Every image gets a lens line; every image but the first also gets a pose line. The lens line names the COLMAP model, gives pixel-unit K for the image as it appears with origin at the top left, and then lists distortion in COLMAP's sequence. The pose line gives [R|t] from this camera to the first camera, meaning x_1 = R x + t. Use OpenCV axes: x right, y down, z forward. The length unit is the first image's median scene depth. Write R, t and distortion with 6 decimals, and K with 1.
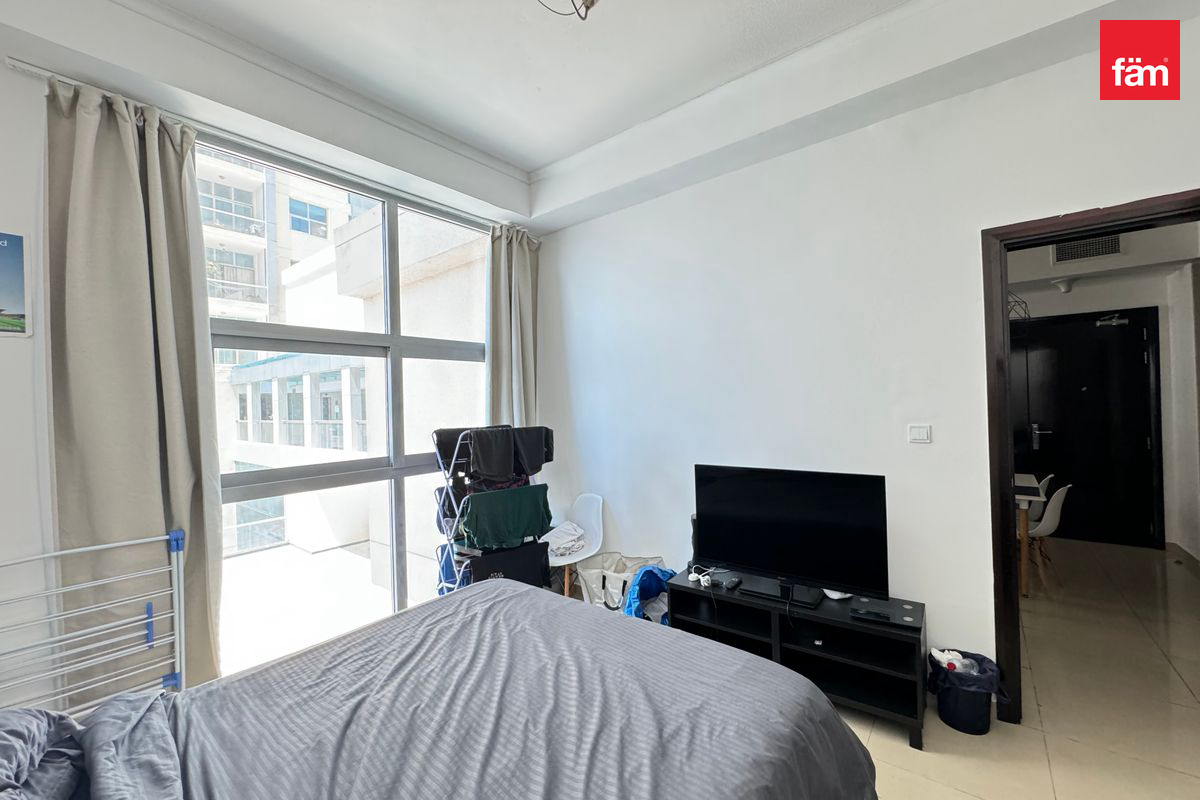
lens RADIAL K [[480.5, 0, 600.0], [0, 480.5, 400.0], [0, 0, 1]] dist [-0.005066, 0.000717]
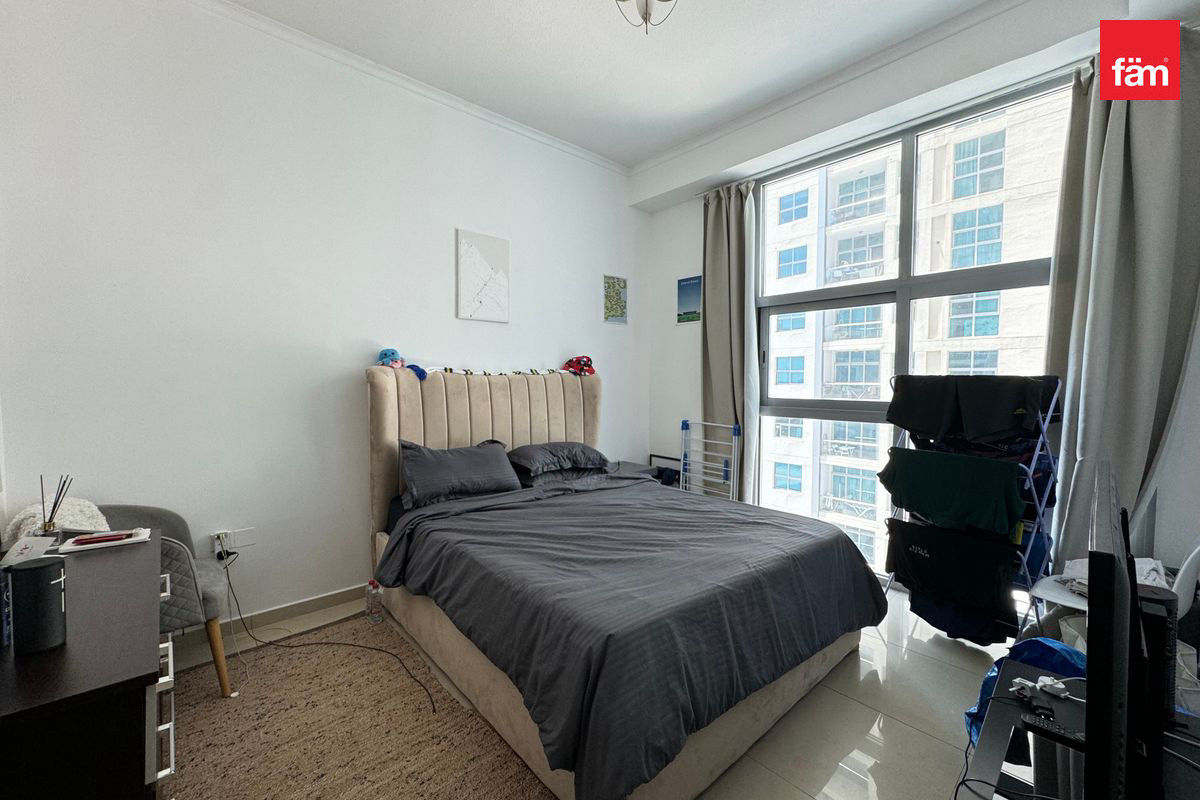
lens RADIAL K [[480.5, 0, 600.0], [0, 480.5, 400.0], [0, 0, 1]] dist [-0.005066, 0.000717]
pose [[-0.166576, 0.071615, -0.983424, 0.656824], [0.006149, 0.997415, 0.071593, 0.038945], [0.986009, 0.005878, -0.166586, 0.567316]]
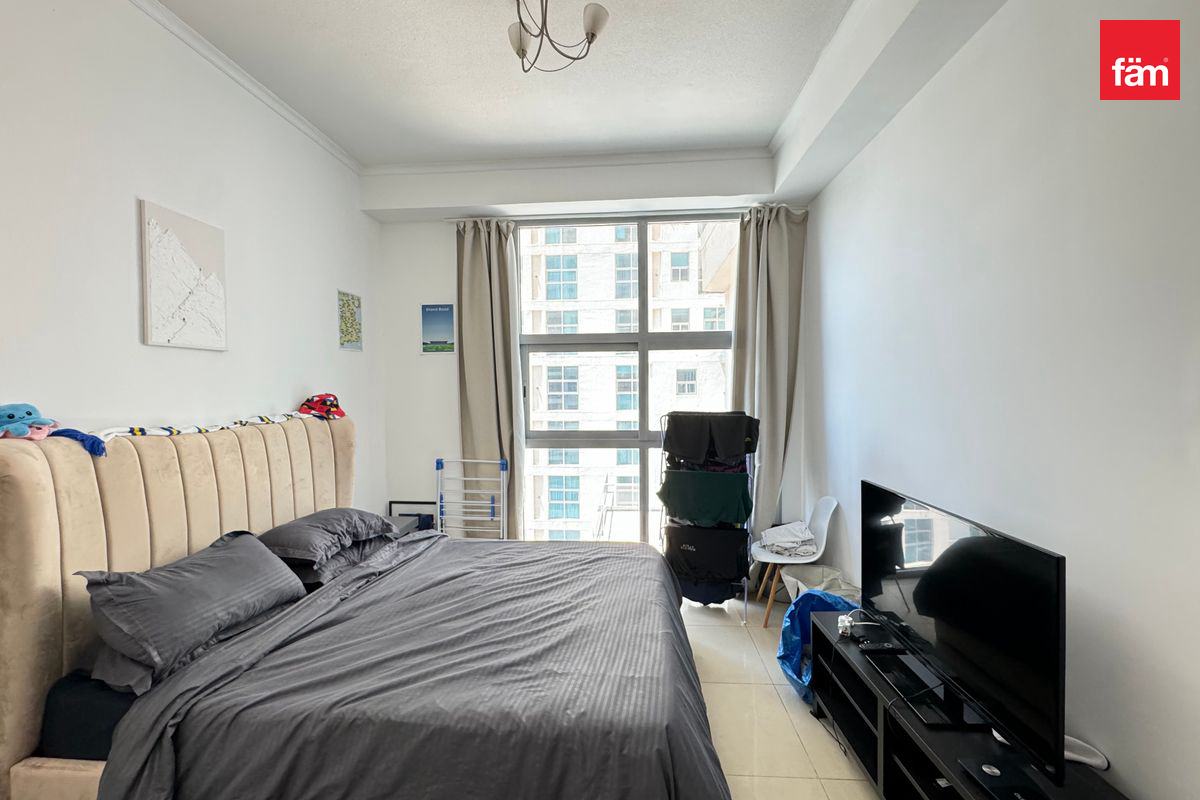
lens RADIAL K [[480.5, 0, 600.0], [0, 480.5, 400.0], [0, 0, 1]] dist [-0.005066, 0.000717]
pose [[0.570071, 0.049415, -0.820108, 0.536787], [-0.004101, 0.998348, 0.057304, -0.033311], [0.821585, -0.029304, 0.569333, 0.207291]]
